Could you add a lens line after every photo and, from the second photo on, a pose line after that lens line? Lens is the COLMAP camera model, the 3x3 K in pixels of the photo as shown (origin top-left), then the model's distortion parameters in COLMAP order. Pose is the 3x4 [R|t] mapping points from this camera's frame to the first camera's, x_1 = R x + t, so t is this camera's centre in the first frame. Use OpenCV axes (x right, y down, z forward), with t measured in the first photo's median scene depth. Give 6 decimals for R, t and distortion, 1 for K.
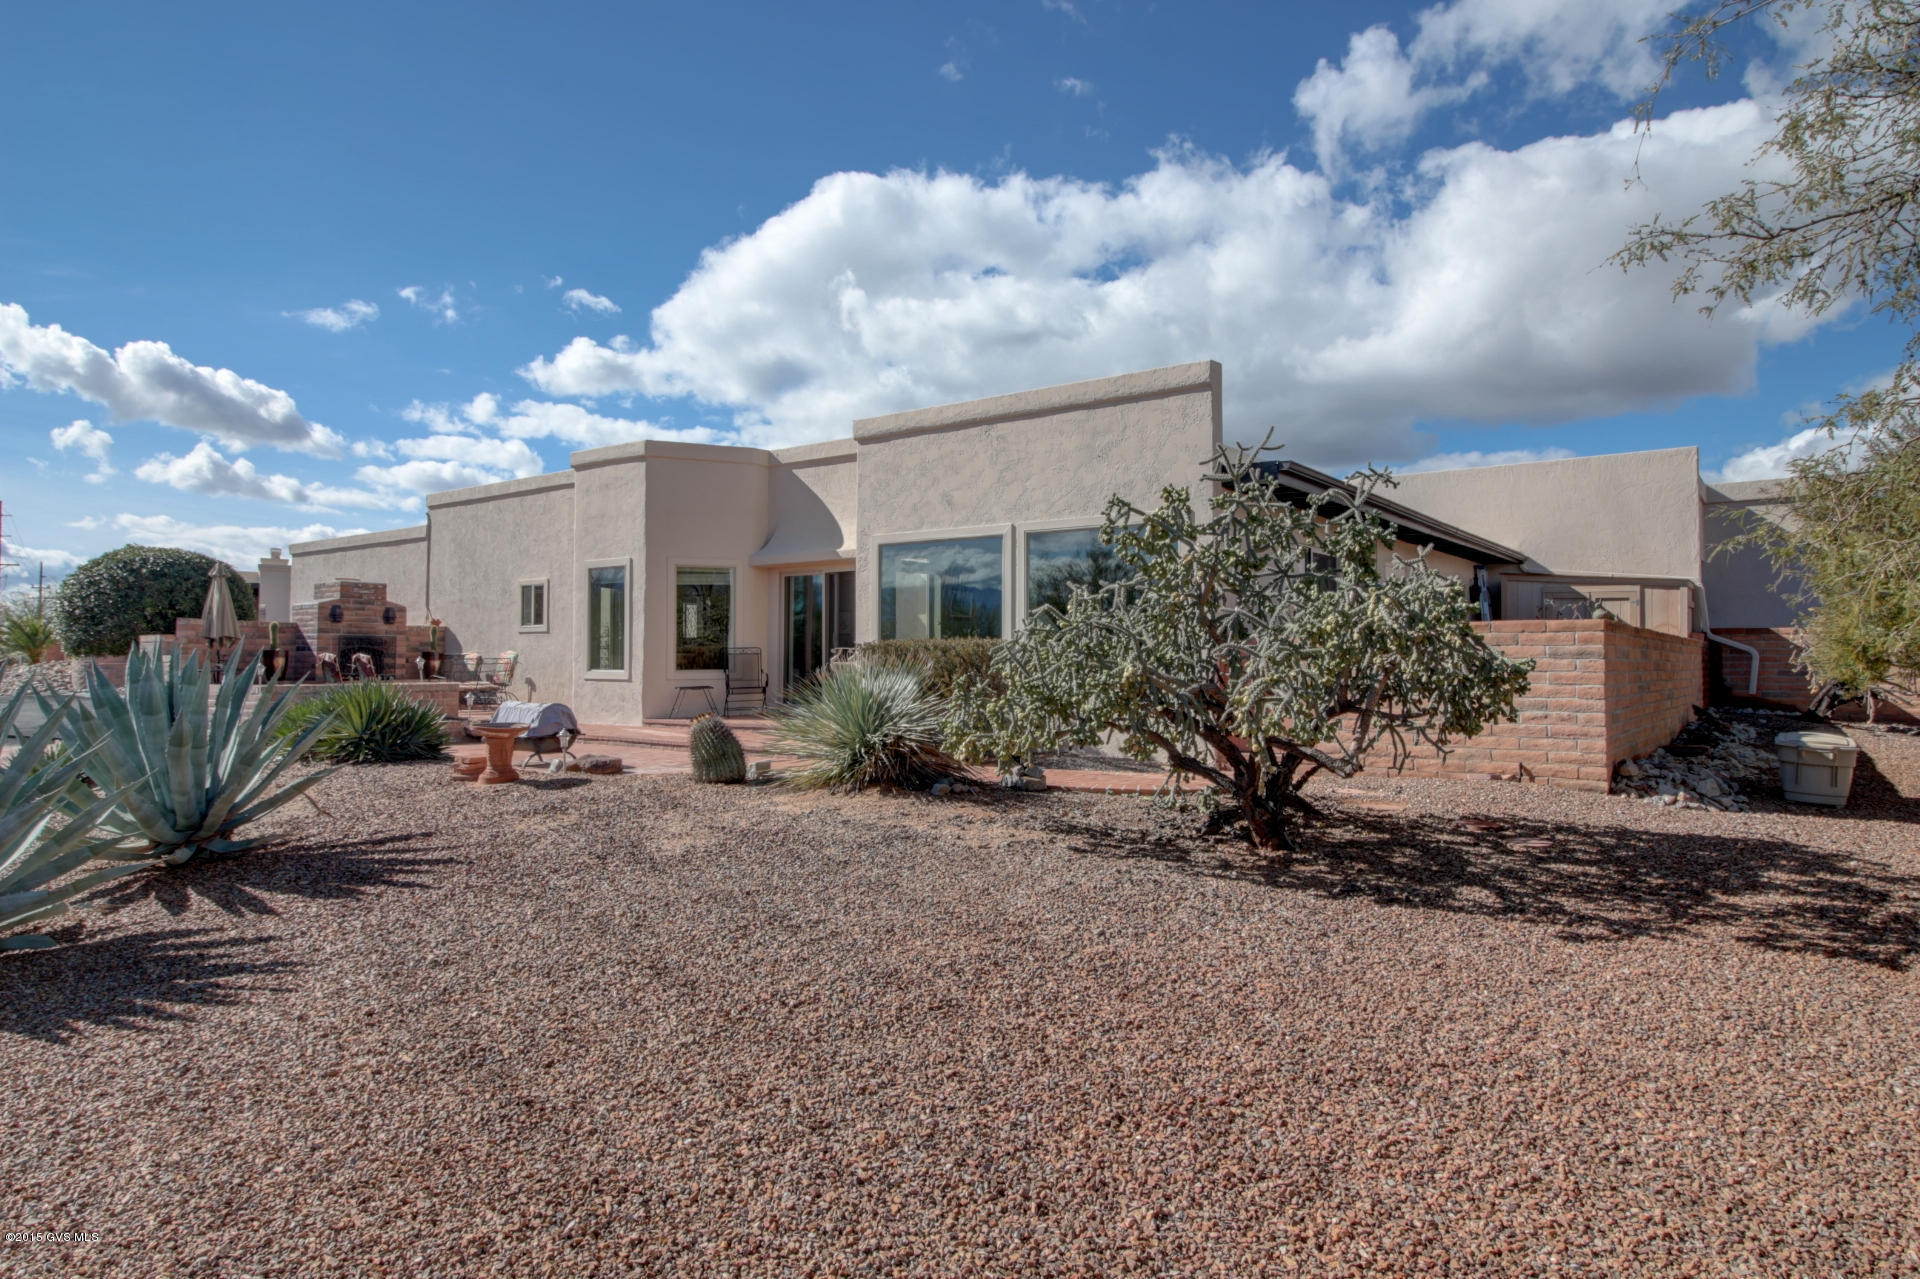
lens RADIAL K [[1222.9, 0, 963.3], [0, 1222.9, 622.1], [0, 0, 1]] dist [0.008354, -0.003268]
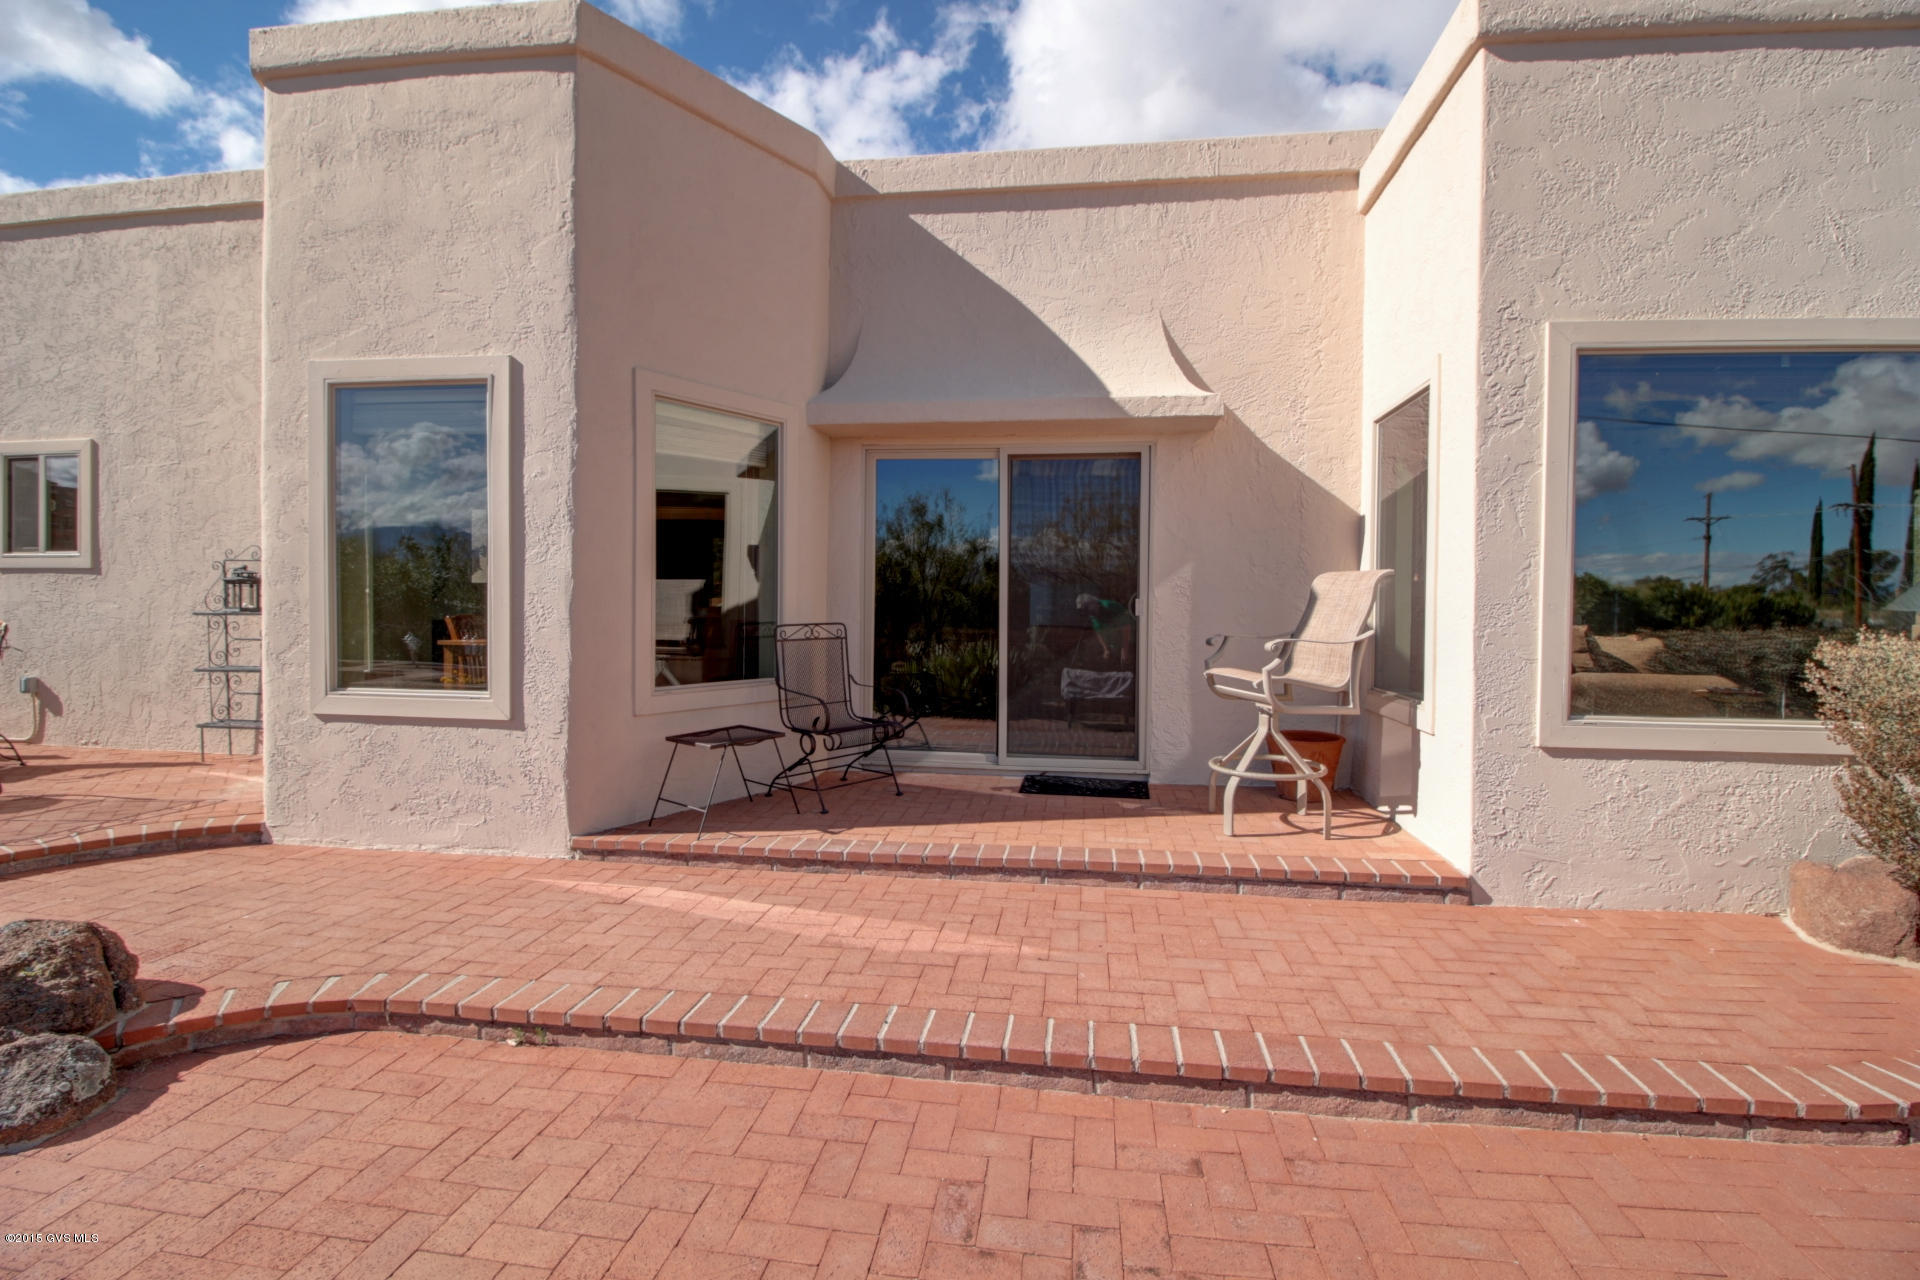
lens RADIAL K [[885.8, 0, 964.2], [0, 885.8, 633.6], [0, 0, 1]] dist [-0.018032, -0.005621]
pose [[0.863008, 0.000738, 0.505189, -0.222977], [-0.036290, 0.997506, 0.060536, 0.003046], [-0.503885, -0.070576, 0.860883, 0.563572]]
